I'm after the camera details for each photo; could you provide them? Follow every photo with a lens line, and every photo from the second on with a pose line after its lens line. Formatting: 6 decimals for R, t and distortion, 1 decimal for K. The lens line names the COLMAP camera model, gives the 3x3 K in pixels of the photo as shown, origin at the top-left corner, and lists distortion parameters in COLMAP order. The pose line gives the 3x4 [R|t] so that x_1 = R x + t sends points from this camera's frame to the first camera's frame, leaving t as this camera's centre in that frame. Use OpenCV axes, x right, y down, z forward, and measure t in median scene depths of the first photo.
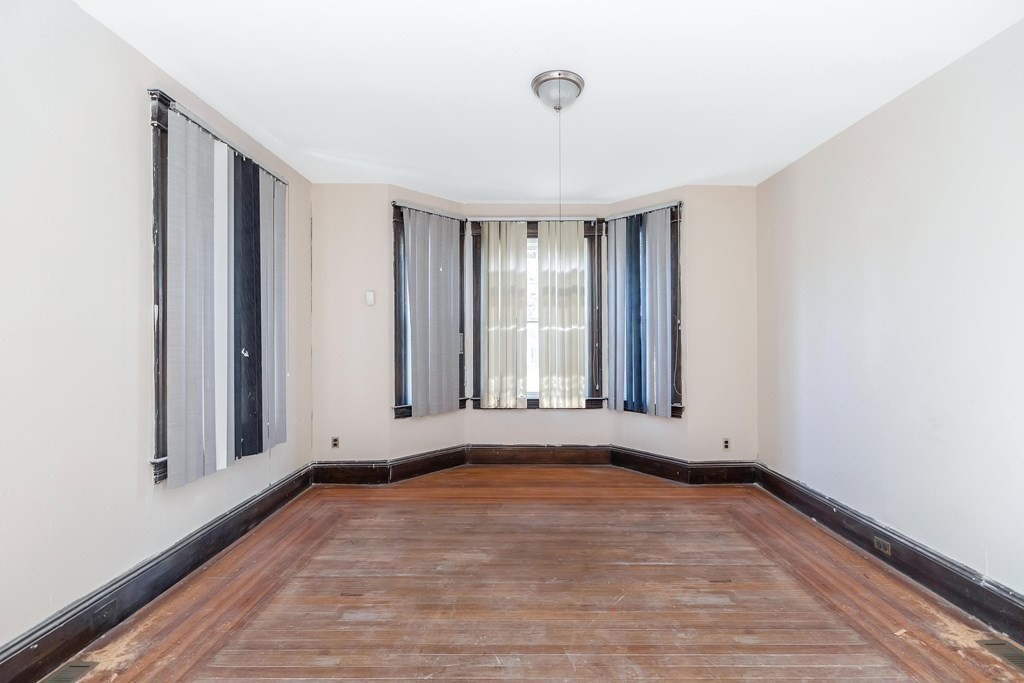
lens RADIAL K [[440.7, 0, 508.0], [0, 440.7, 343.9], [0, 0, 1]] dist [0.000122, -0.000078]
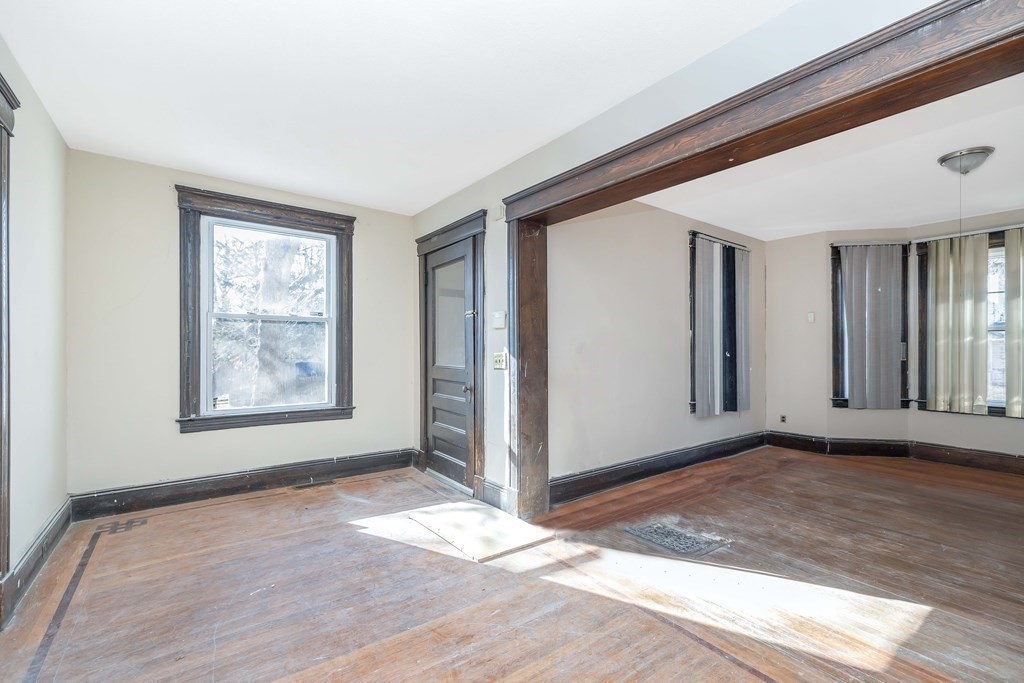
lens RADIAL K [[440.7, 0, 508.0], [0, 440.7, 343.9], [0, 0, 1]] dist [0.000122, -0.000078]
pose [[0.592193, -0.006049, -0.805773, 0.232859], [-0.012914, 0.999772, -0.016997, 0.014188], [0.805693, 0.020472, 0.591980, -0.570315]]
